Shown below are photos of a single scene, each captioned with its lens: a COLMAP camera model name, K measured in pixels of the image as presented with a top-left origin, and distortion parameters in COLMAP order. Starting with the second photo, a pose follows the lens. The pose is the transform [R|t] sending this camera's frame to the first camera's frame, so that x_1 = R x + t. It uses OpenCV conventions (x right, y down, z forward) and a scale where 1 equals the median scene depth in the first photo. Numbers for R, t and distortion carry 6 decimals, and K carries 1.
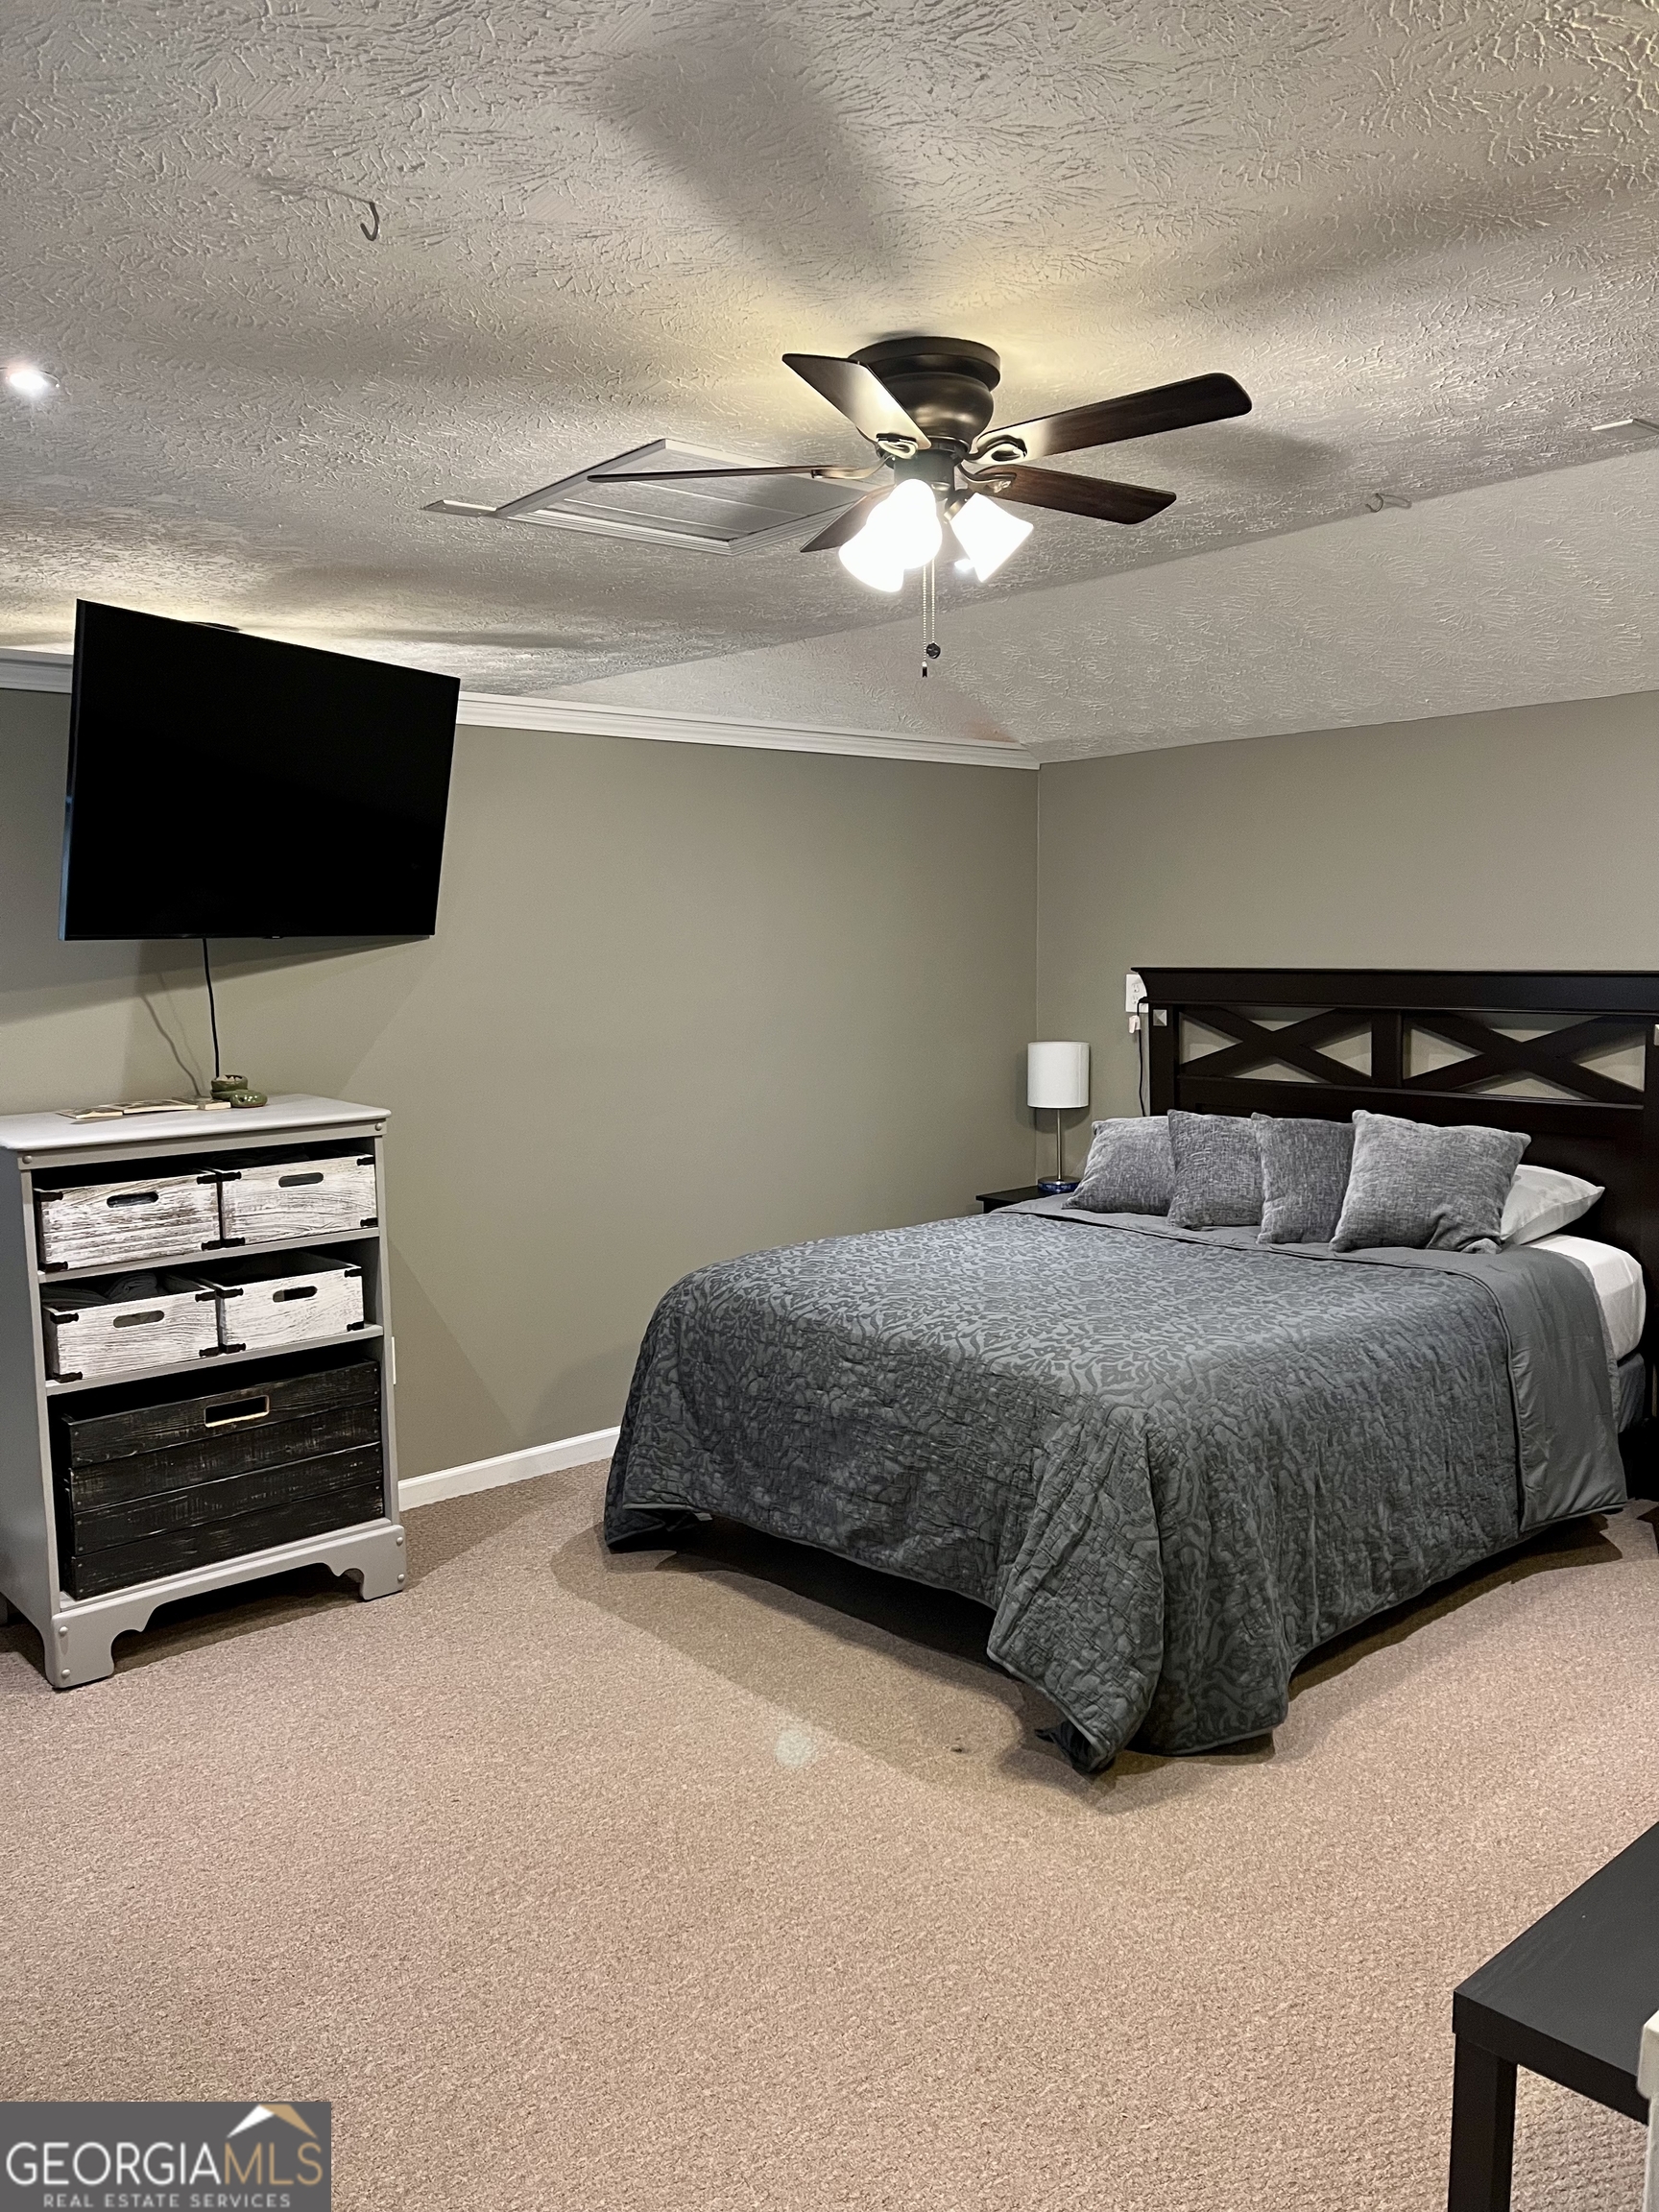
lens RADIAL K [[1695.5, 0, 832.4], [0, 1695.5, 1115.8], [0, 0, 1]] dist [0.056050, -0.044572]
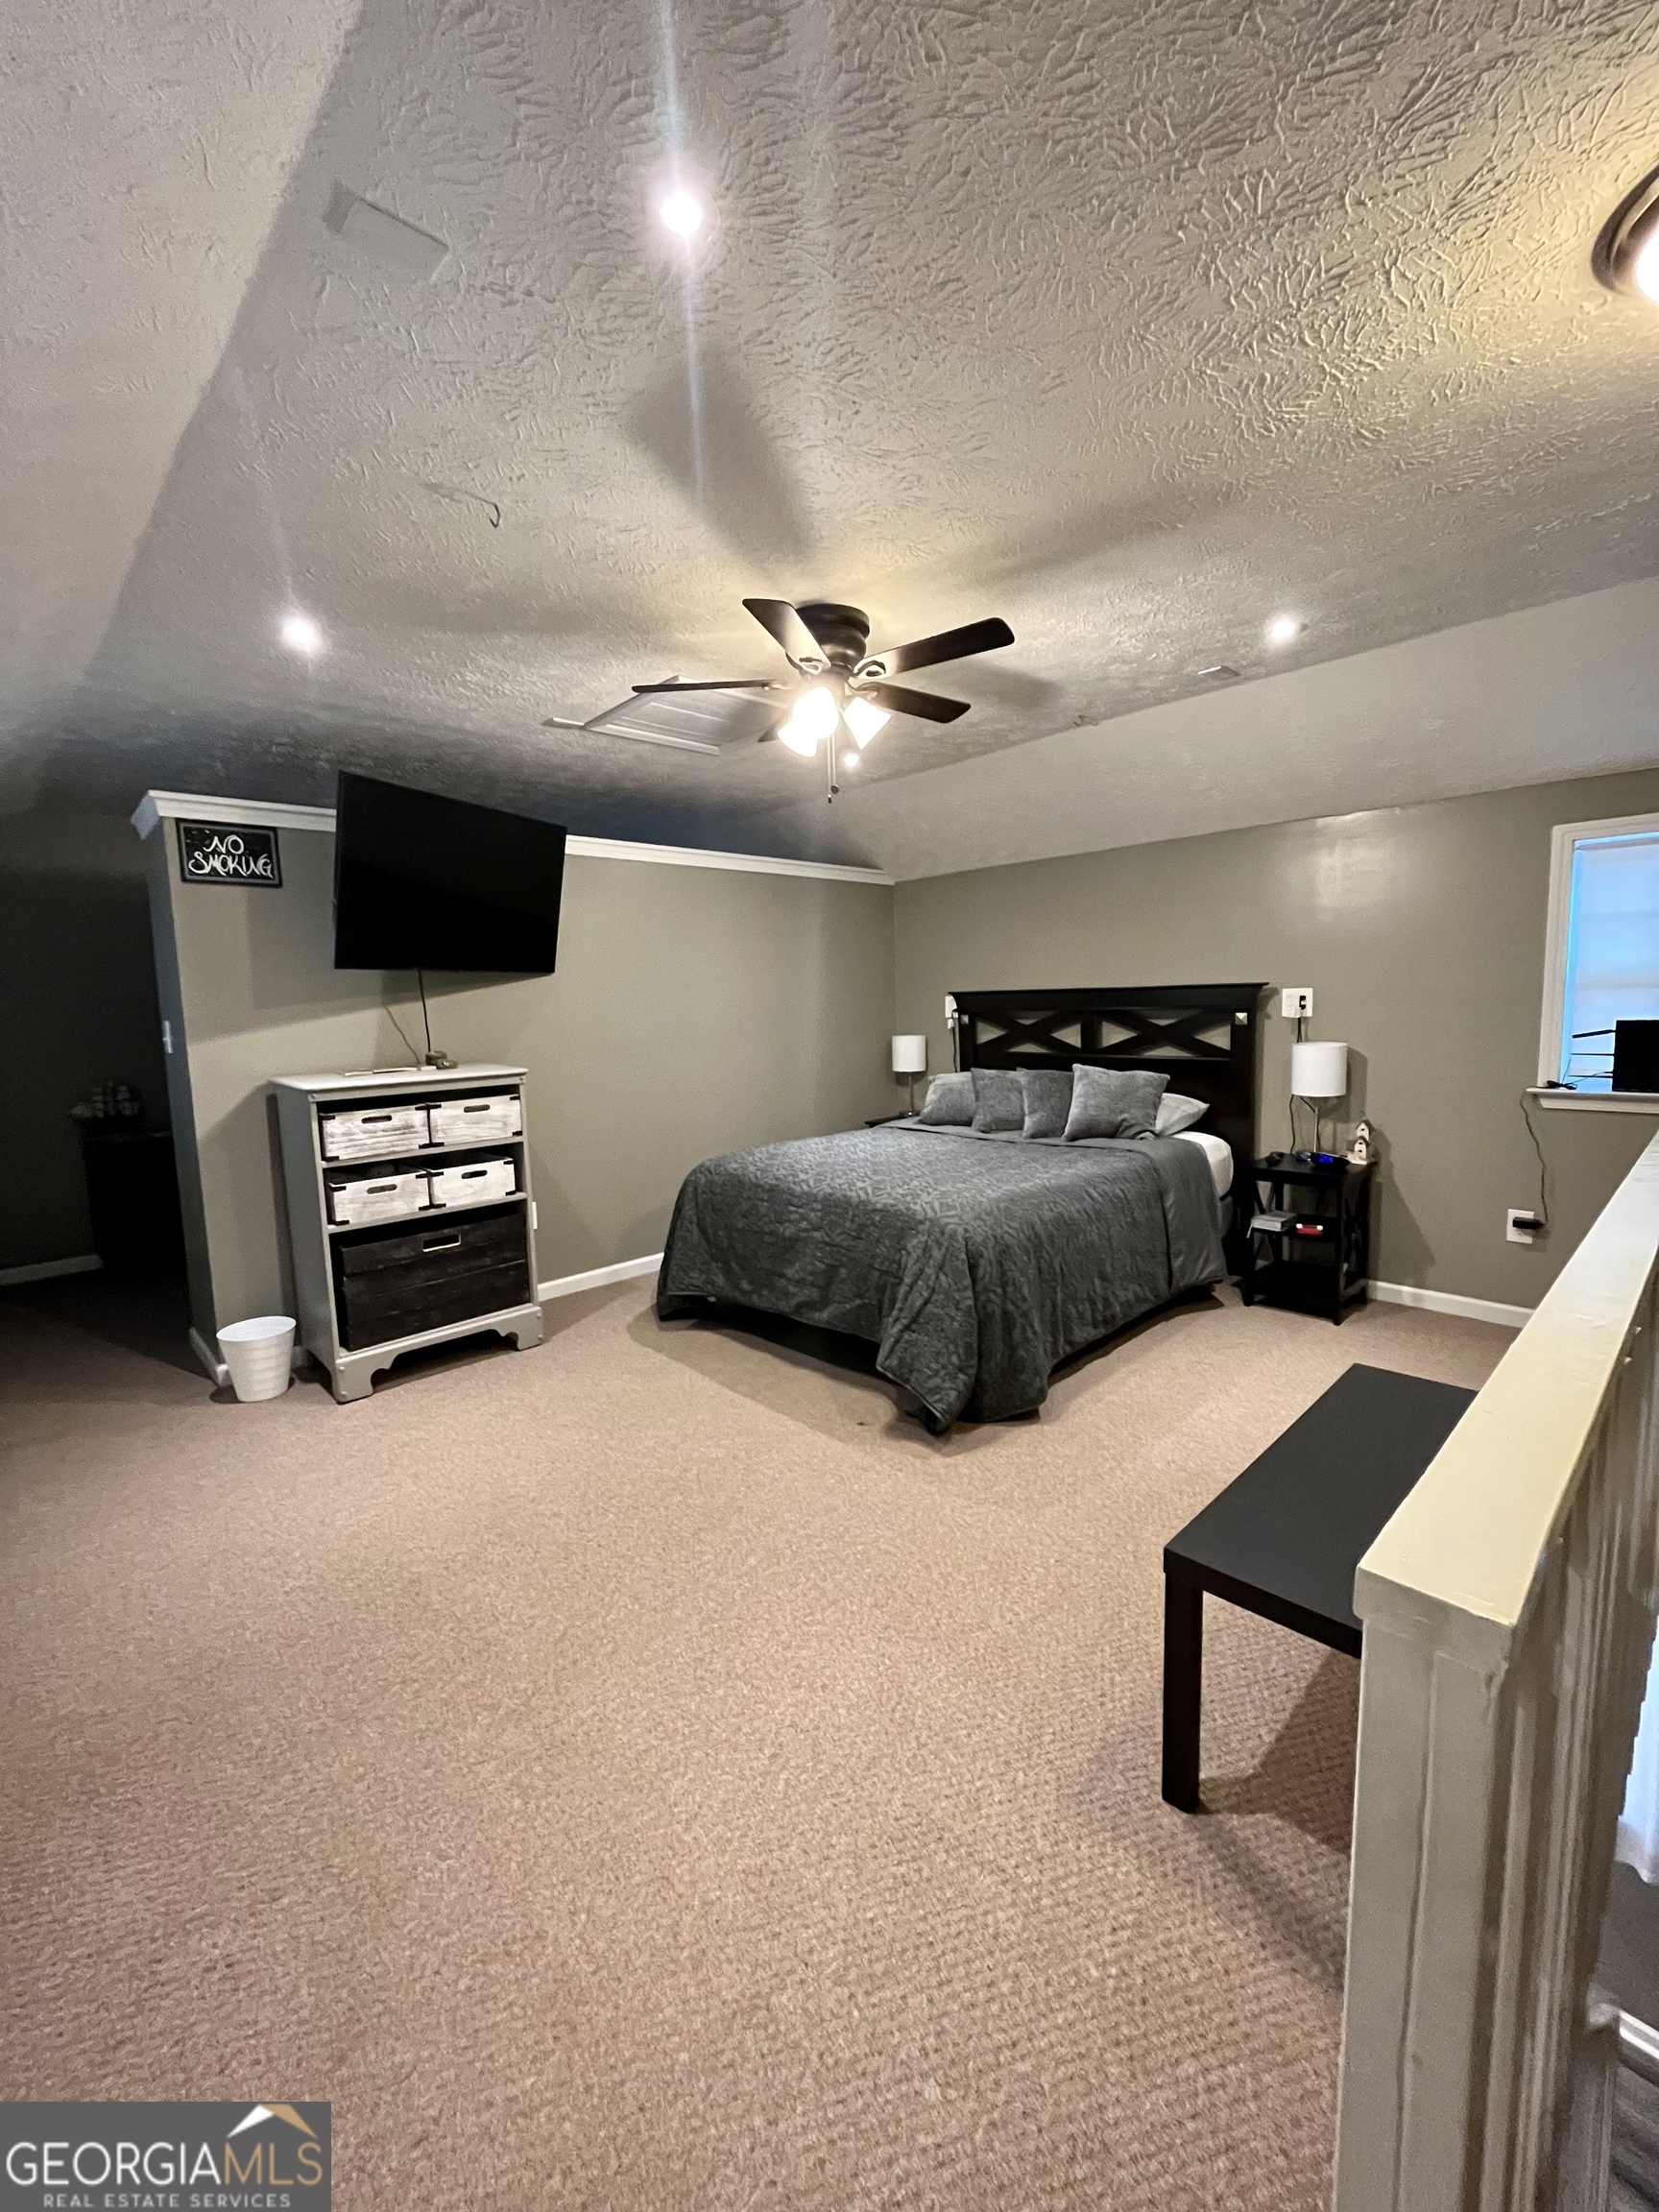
lens RADIAL K [[889.2, 0, 817.5], [0, 889.2, 1102.0], [0, 0, 1]] dist [-0.003378, 0.000171]
pose [[0.999238, -0.018454, 0.034395, 0.004445], [0.018663, 0.999809, -0.005762, 0.045194], [-0.034282, 0.006399, 0.999392, 0.089596]]
